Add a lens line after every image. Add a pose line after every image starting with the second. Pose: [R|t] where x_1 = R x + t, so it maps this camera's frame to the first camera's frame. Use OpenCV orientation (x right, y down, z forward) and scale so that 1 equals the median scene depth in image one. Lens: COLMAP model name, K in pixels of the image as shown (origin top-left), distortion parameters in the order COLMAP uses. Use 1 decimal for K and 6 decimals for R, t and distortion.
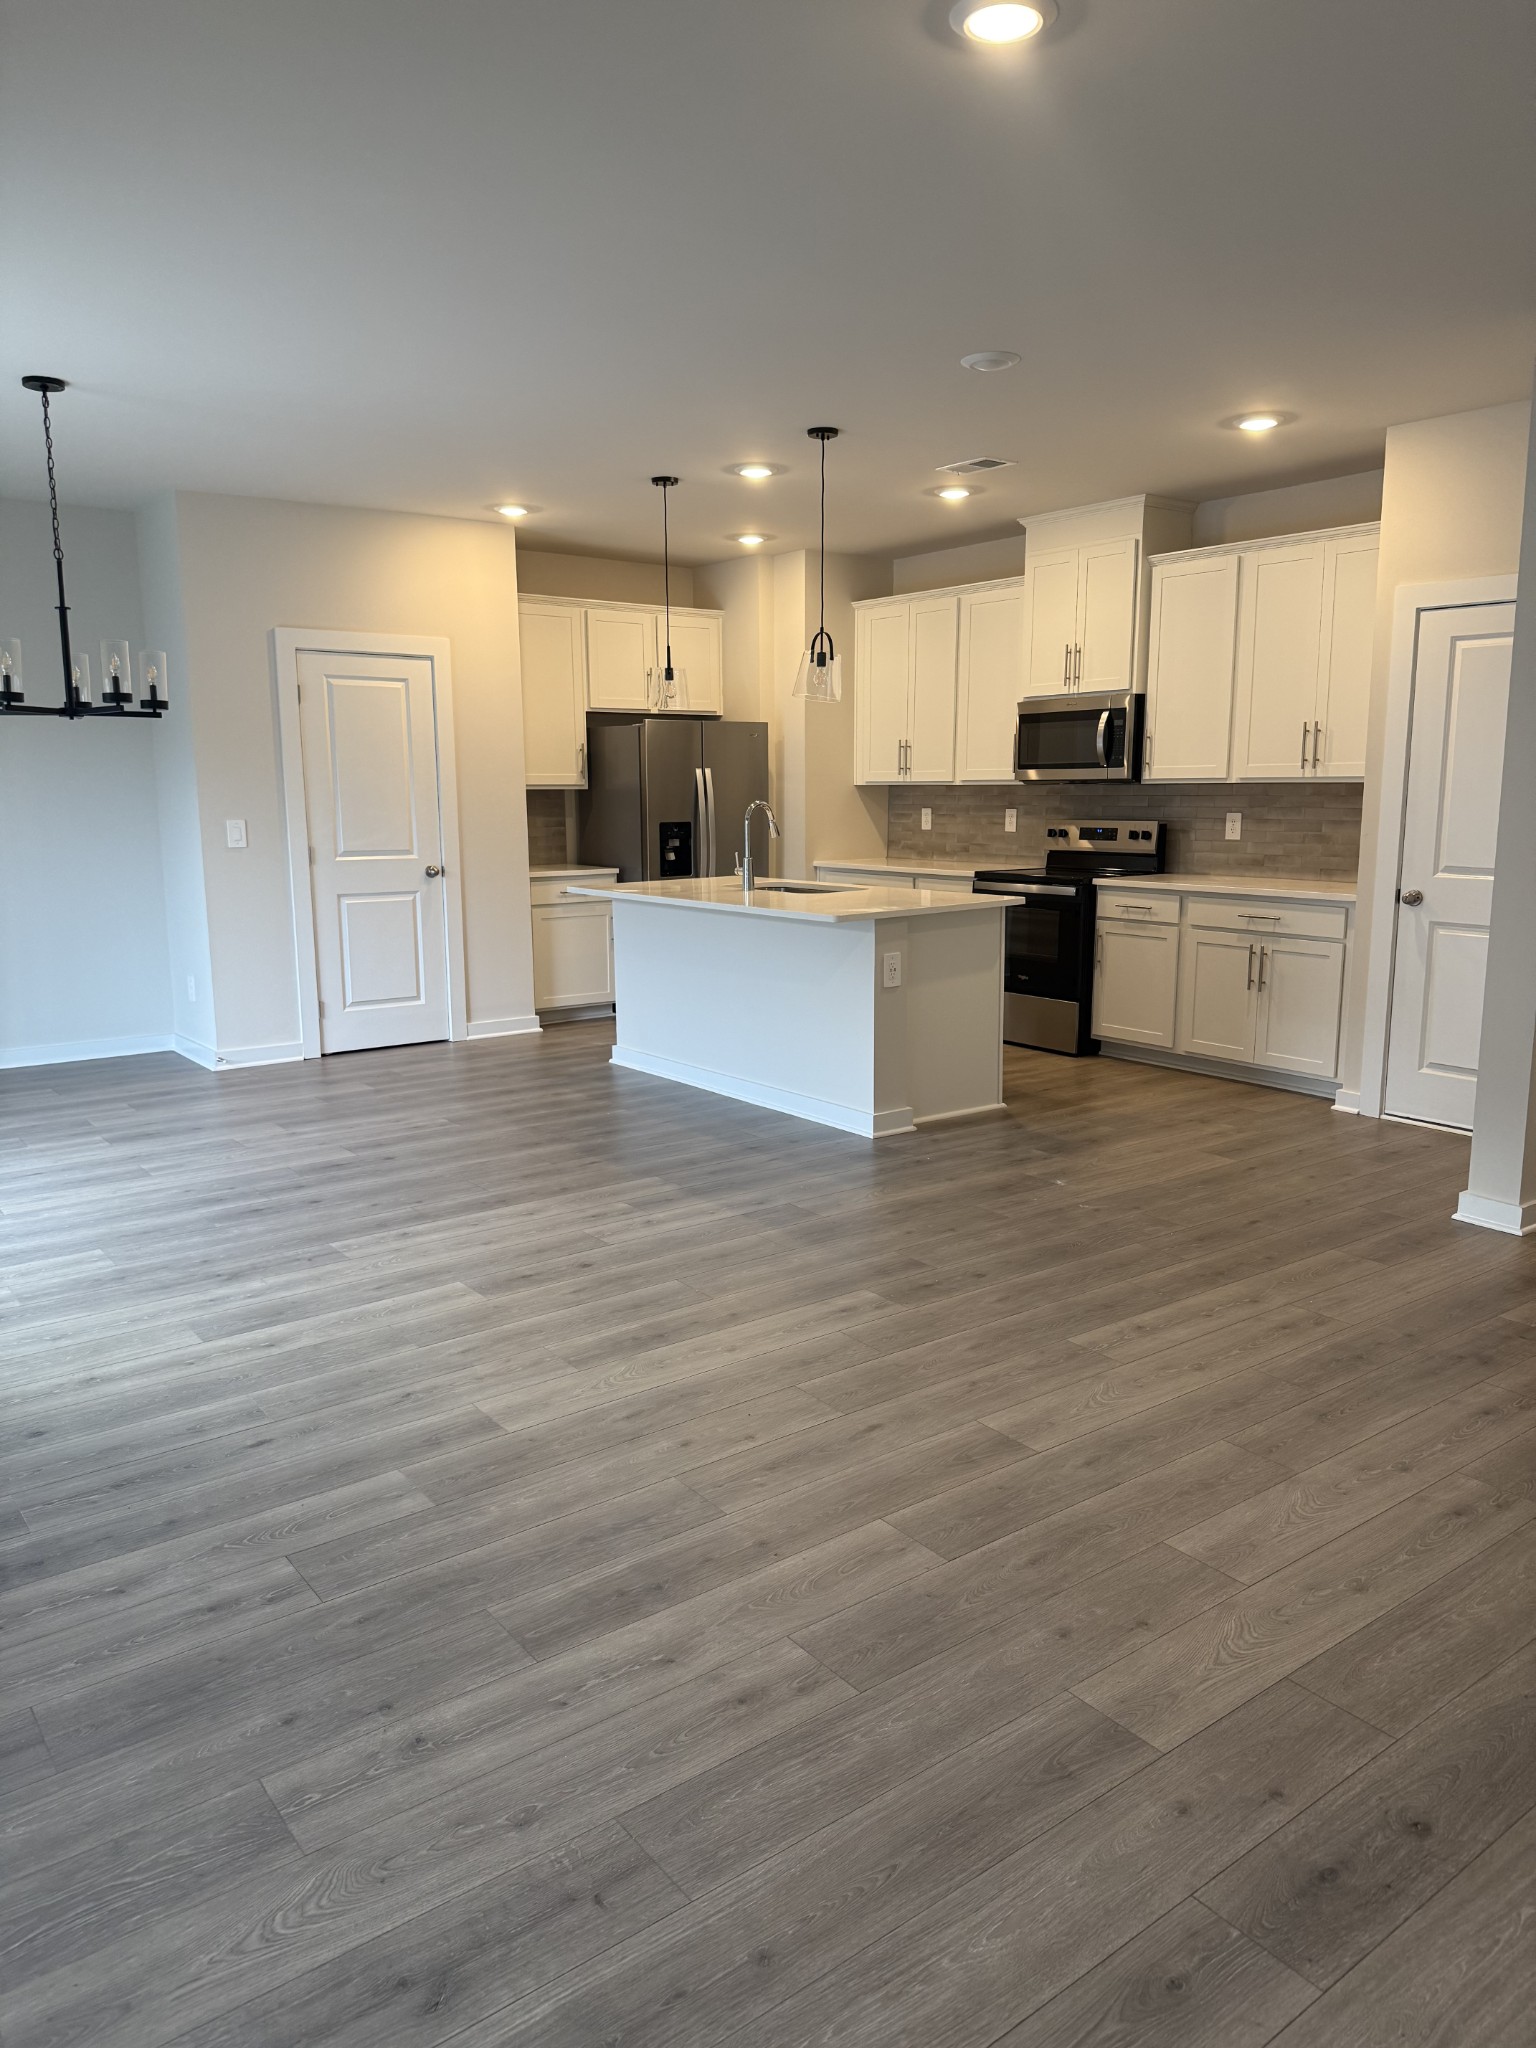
lens RADIAL K [[1411.4, 0, 750.9], [0, 1411.4, 1029.1], [0, 0, 1]] dist [0.189115, -0.401512]
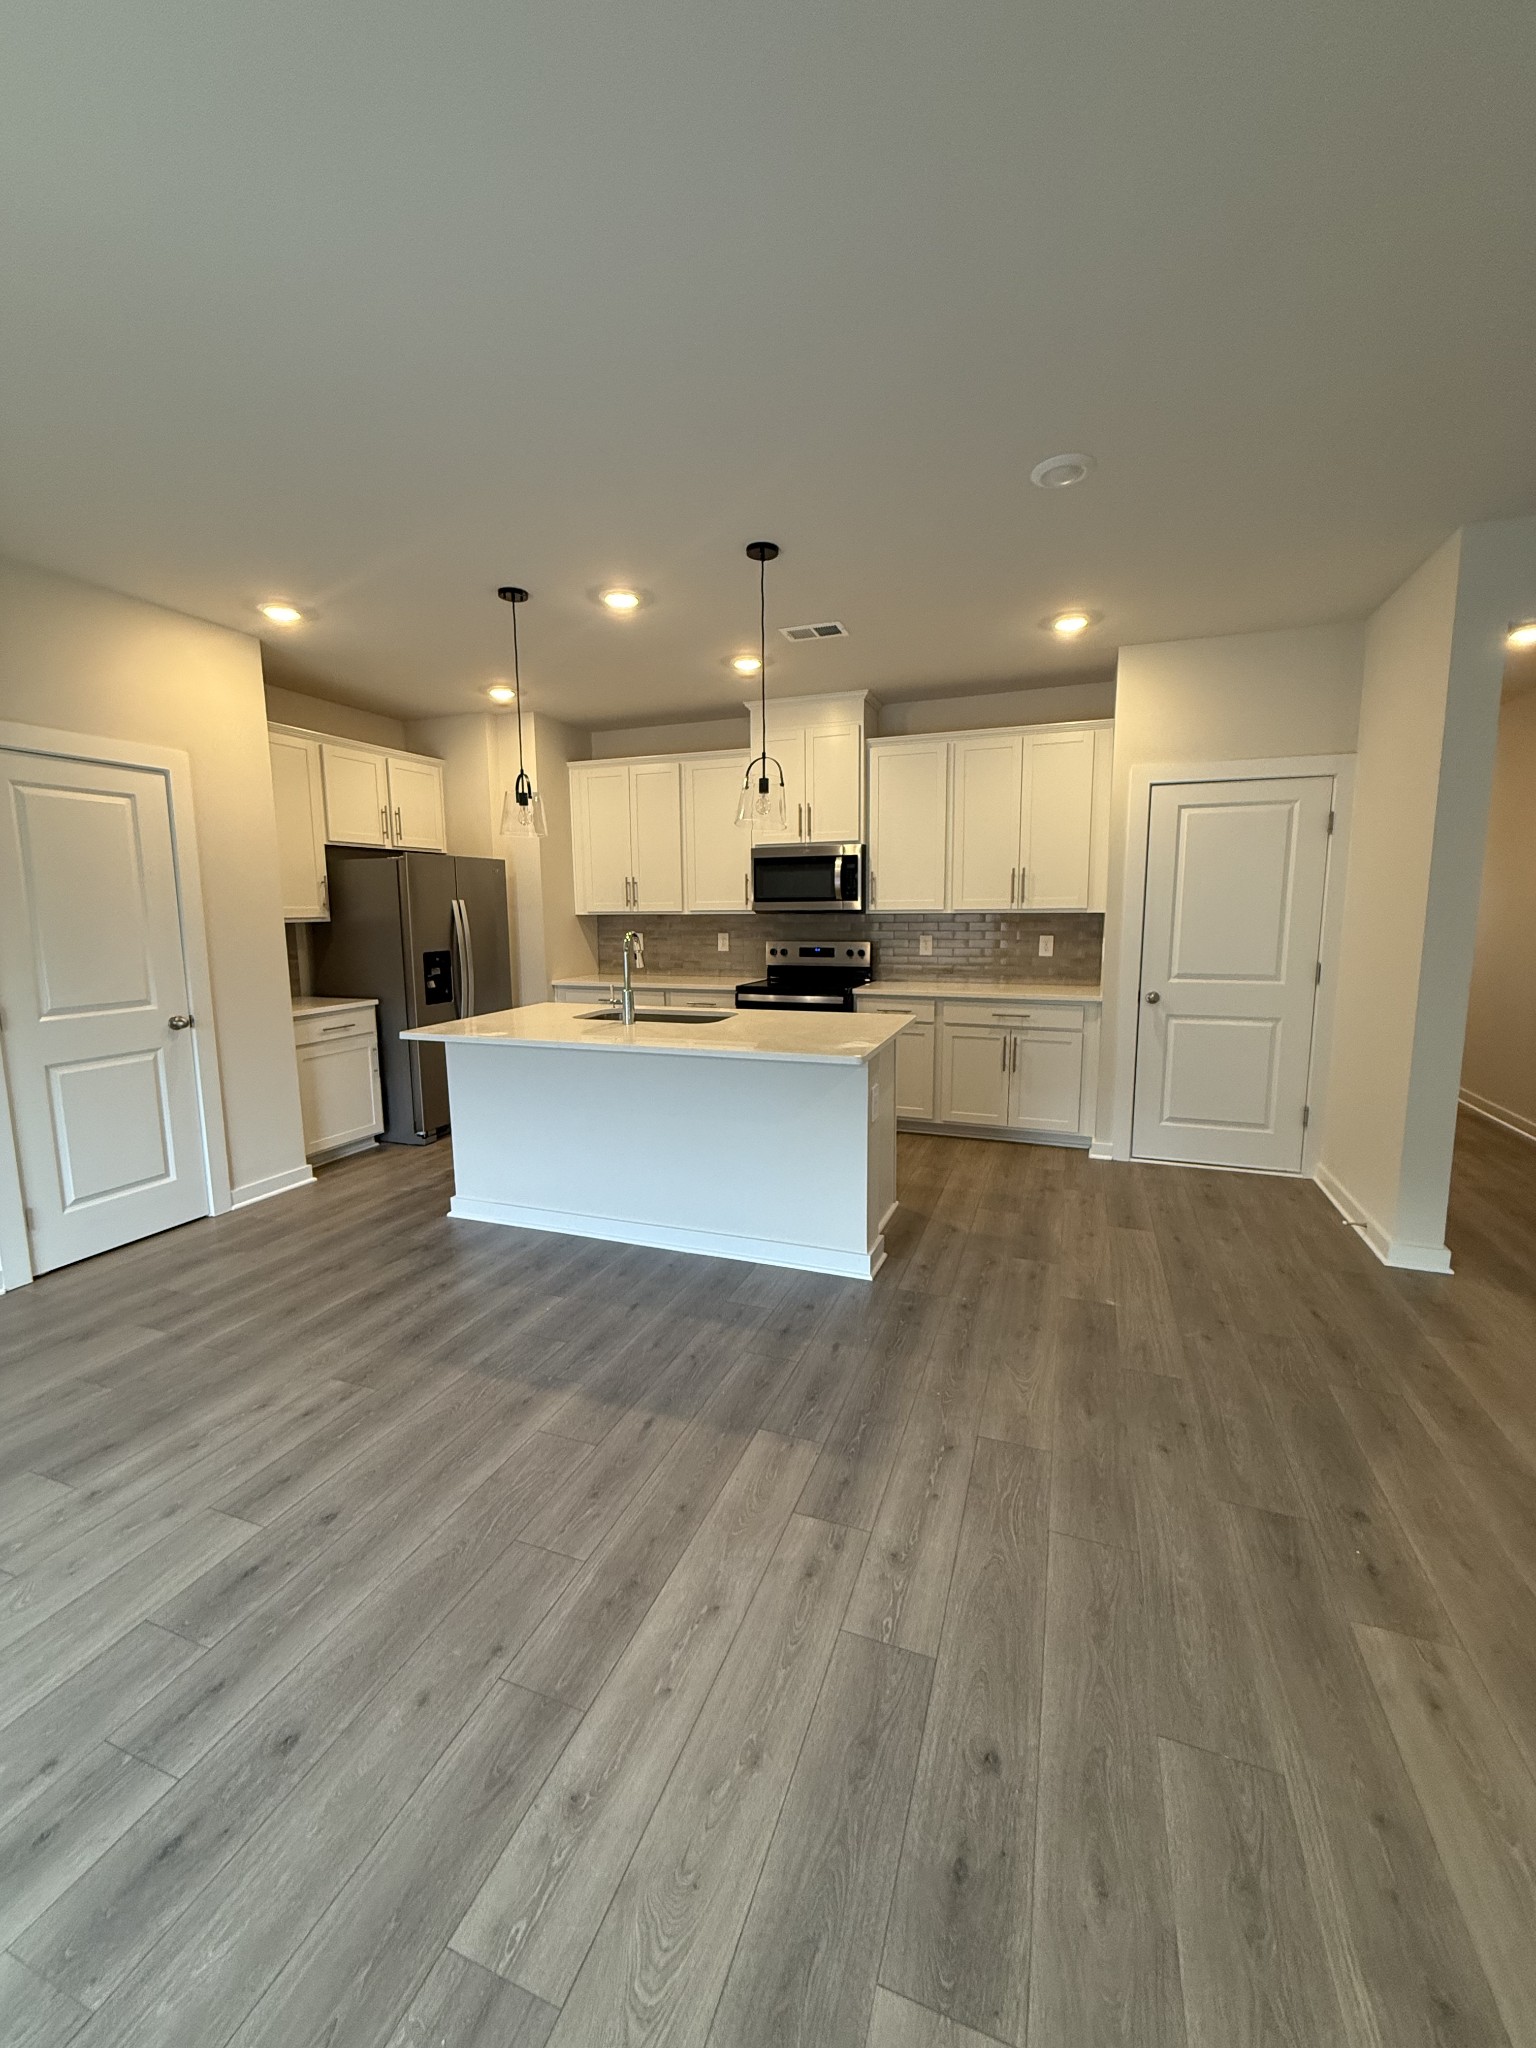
lens RADIAL K [[814.6, 0, 771.2], [0, 814.6, 1015.2], [0, 0, 1]] dist [-0.002704, -0.000370]
pose [[0.841062, -0.074539, 0.535779, -0.203737], [0.098342, 0.995025, -0.015946, -0.079861], [-0.531925, 0.066102, 0.844208, 0.448075]]
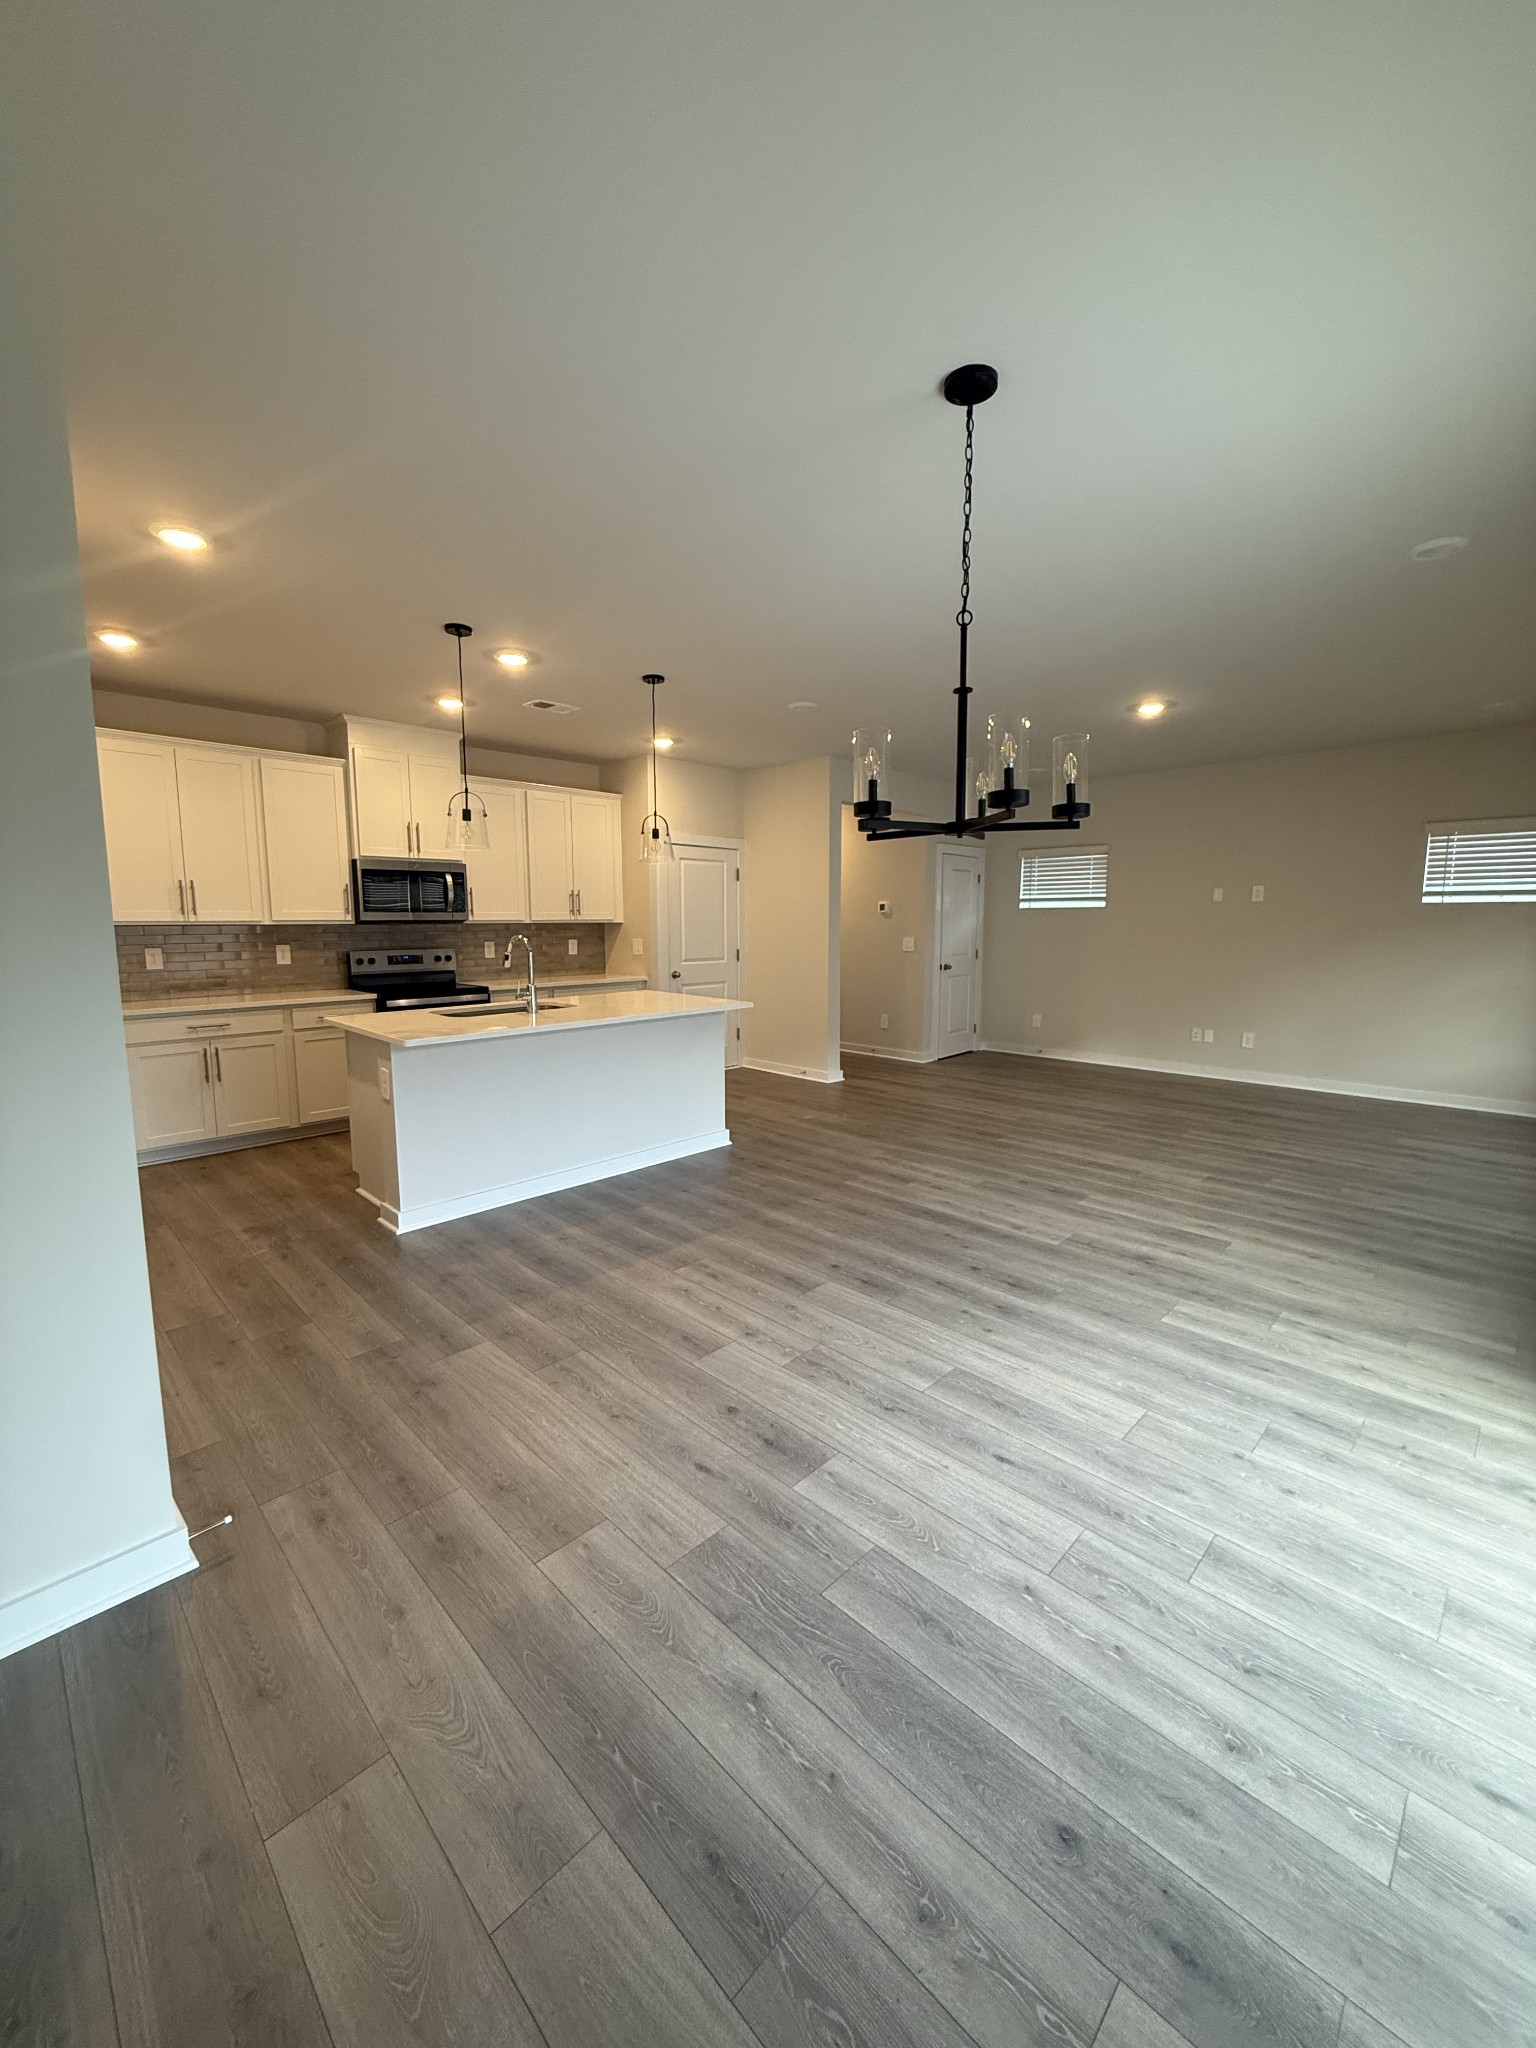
lens RADIAL K [[810.5, 0, 768.0], [0, 810.5, 1024.0], [0, 0, 1]] dist [0.010260, 0.000037]
pose [[-0.145114, -0.124439, 0.981558, -0.636783], [0.171970, 0.973787, 0.148878, -0.145253], [-0.974355, 0.190403, -0.119910, 0.837506]]
